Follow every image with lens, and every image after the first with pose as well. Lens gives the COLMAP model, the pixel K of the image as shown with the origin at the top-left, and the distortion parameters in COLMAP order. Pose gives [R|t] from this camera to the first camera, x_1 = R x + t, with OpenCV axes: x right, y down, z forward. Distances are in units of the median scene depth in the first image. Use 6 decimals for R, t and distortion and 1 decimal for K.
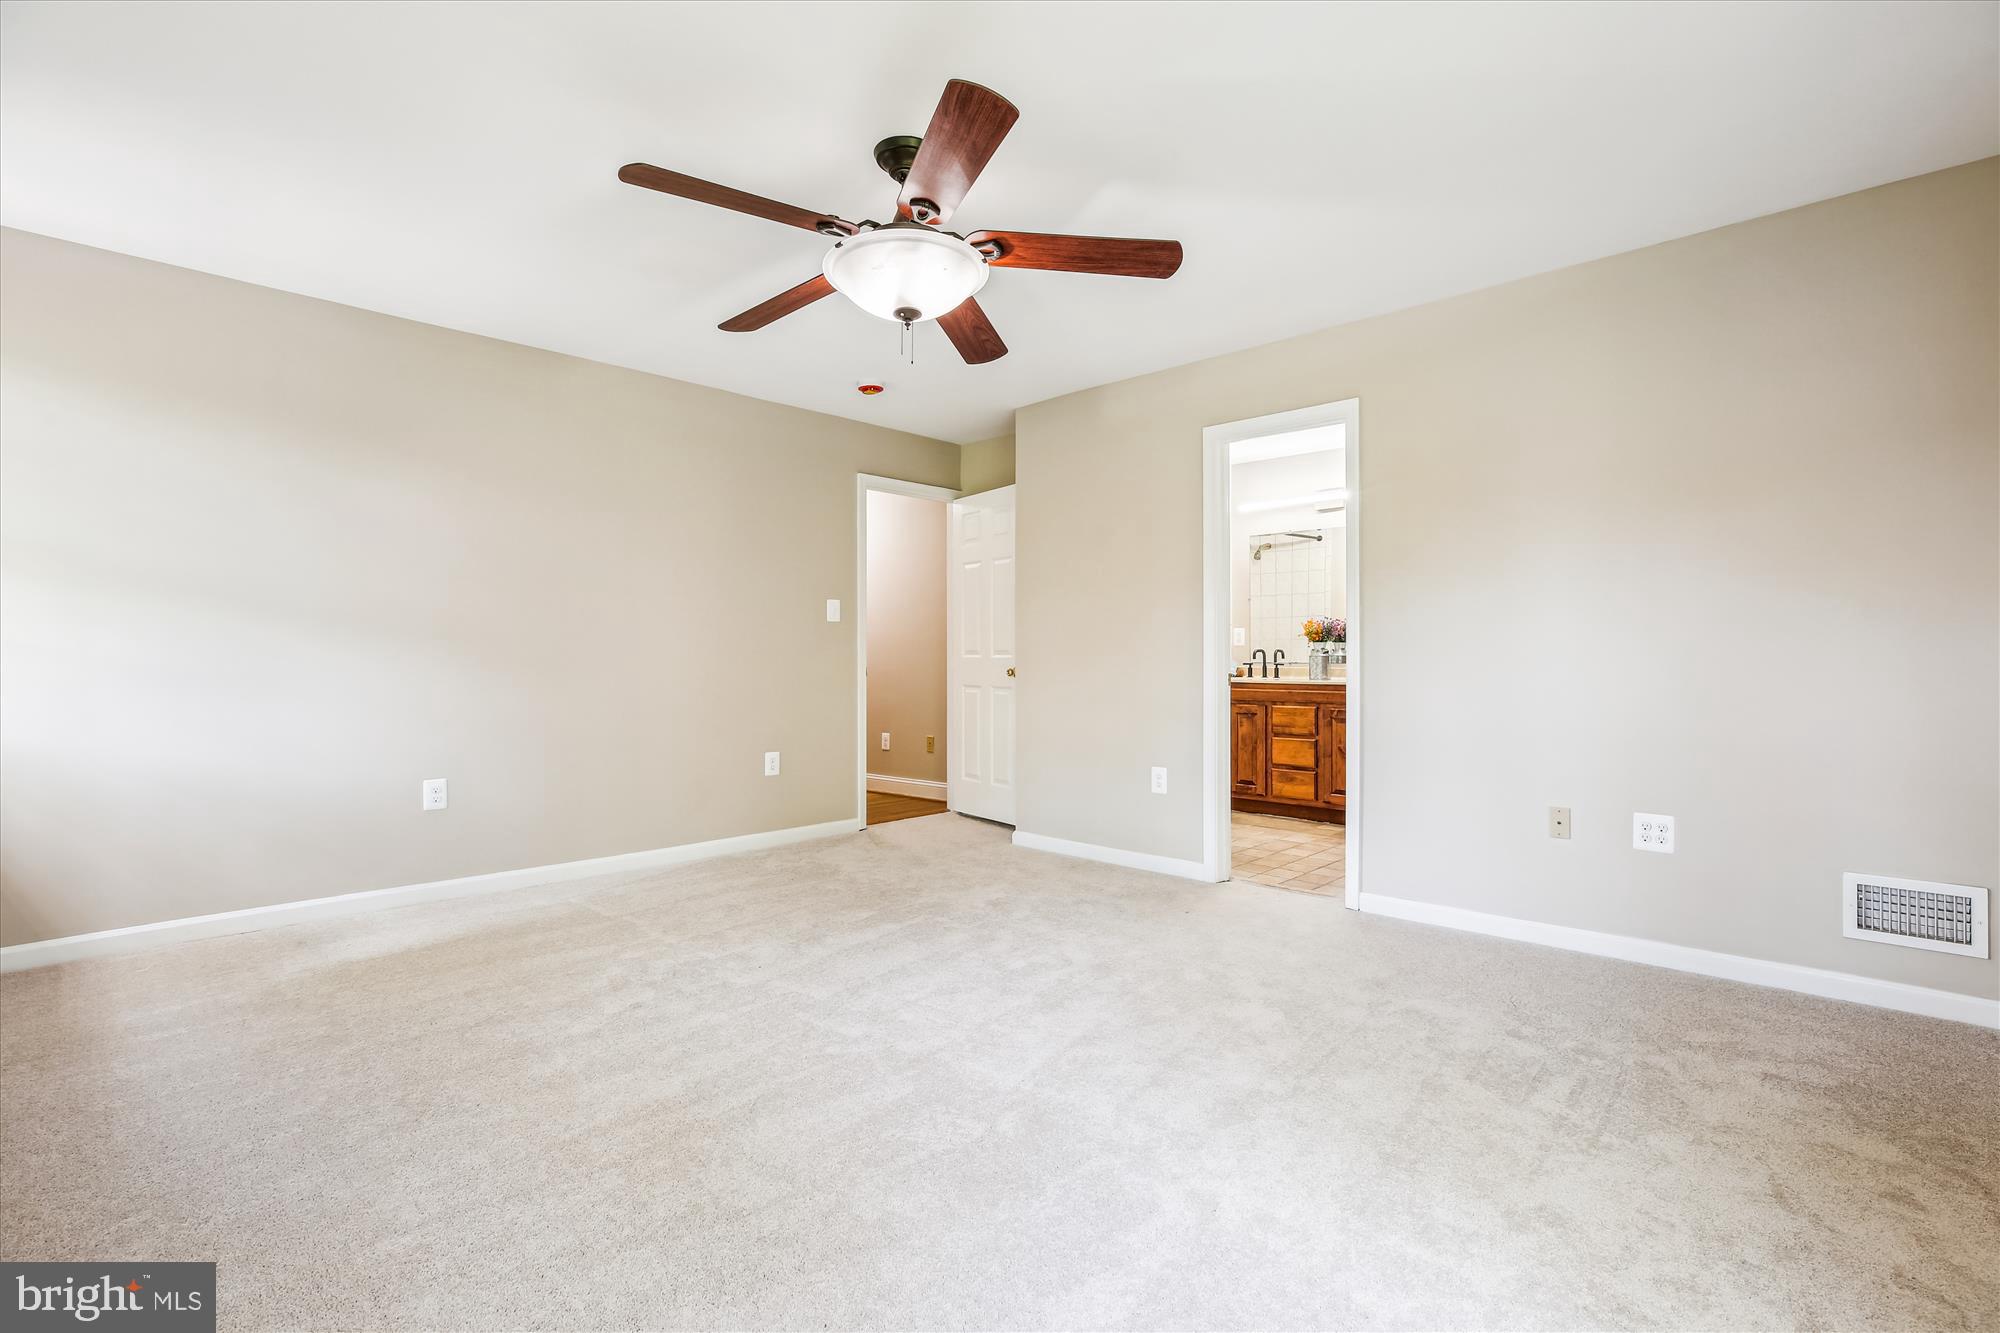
lens RADIAL K [[920.7, 0, 995.0], [0, 920.7, 646.1], [0, 0, 1]] dist [-0.023511, 0.001274]
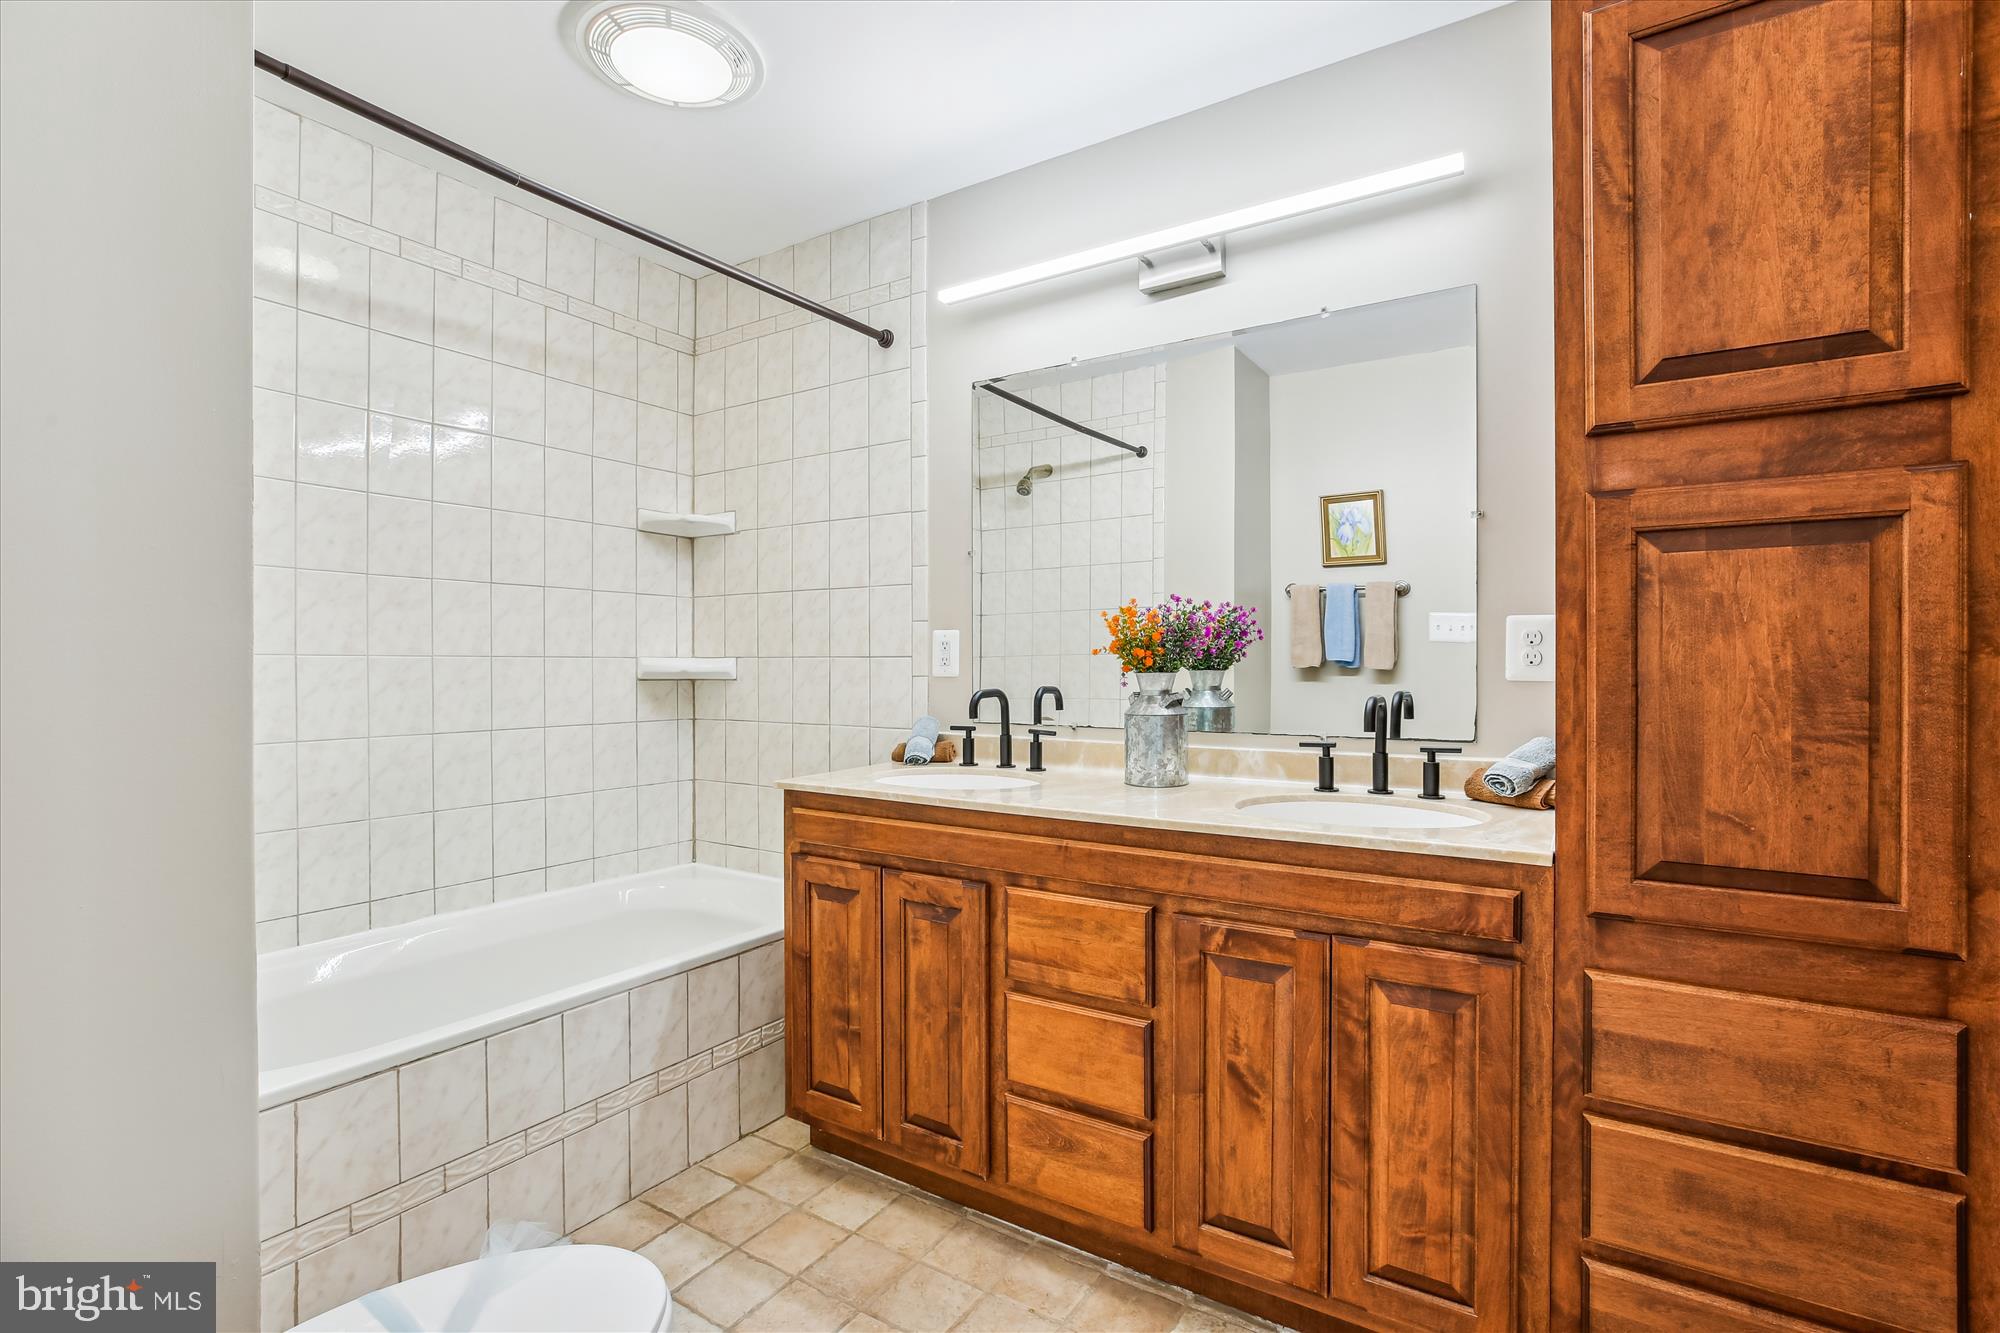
lens RADIAL K [[920.7, 0, 999.0], [0, 920.7, 666.3], [0, 0, 1]] dist [-0.023511, 0.001274]
pose [[0.980944, -0.007421, 0.194148, 0.239790], [0.004529, 0.999872, 0.015336, -0.011778], [-0.194237, -0.014165, 0.980852, 0.702452]]
